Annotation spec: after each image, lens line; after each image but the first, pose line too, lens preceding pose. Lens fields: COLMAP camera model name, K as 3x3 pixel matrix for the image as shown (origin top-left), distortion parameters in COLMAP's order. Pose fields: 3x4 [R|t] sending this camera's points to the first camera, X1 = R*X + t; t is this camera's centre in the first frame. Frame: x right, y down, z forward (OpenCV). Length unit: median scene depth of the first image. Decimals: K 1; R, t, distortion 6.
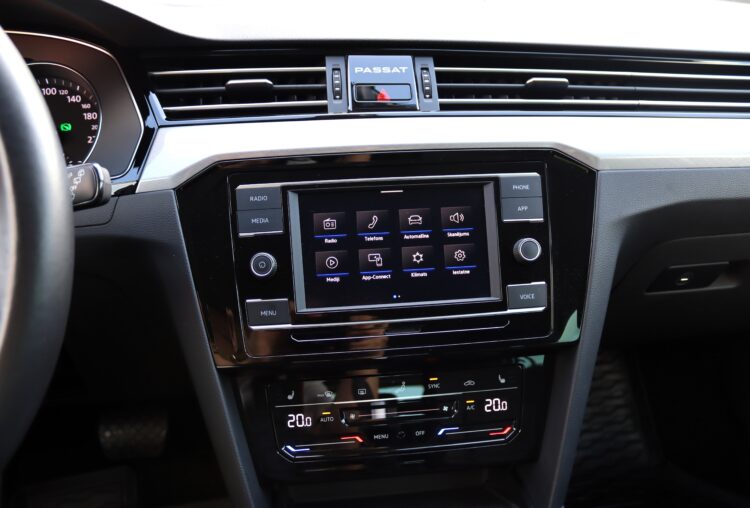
lens RADIAL K [[590.3, 0, 375.0], [0, 590.3, 254.0], [0, 0, 1]] dist [-0.097223, -0.000125]
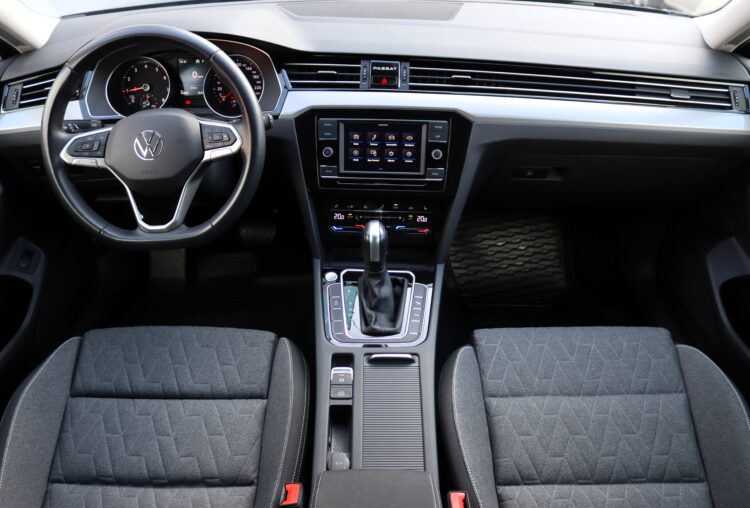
lens RADIAL K [[597.6, 0, 375.0], [0, 597.6, 254.0], [0, 0, 1]] dist [-0.156837, 0.101525]
pose [[0.986657, 0.103368, -0.125787, 0.352163], [-0.071258, 0.968838, 0.237223, -0.167213], [0.146389, -0.225095, 0.963277, -1.430489]]
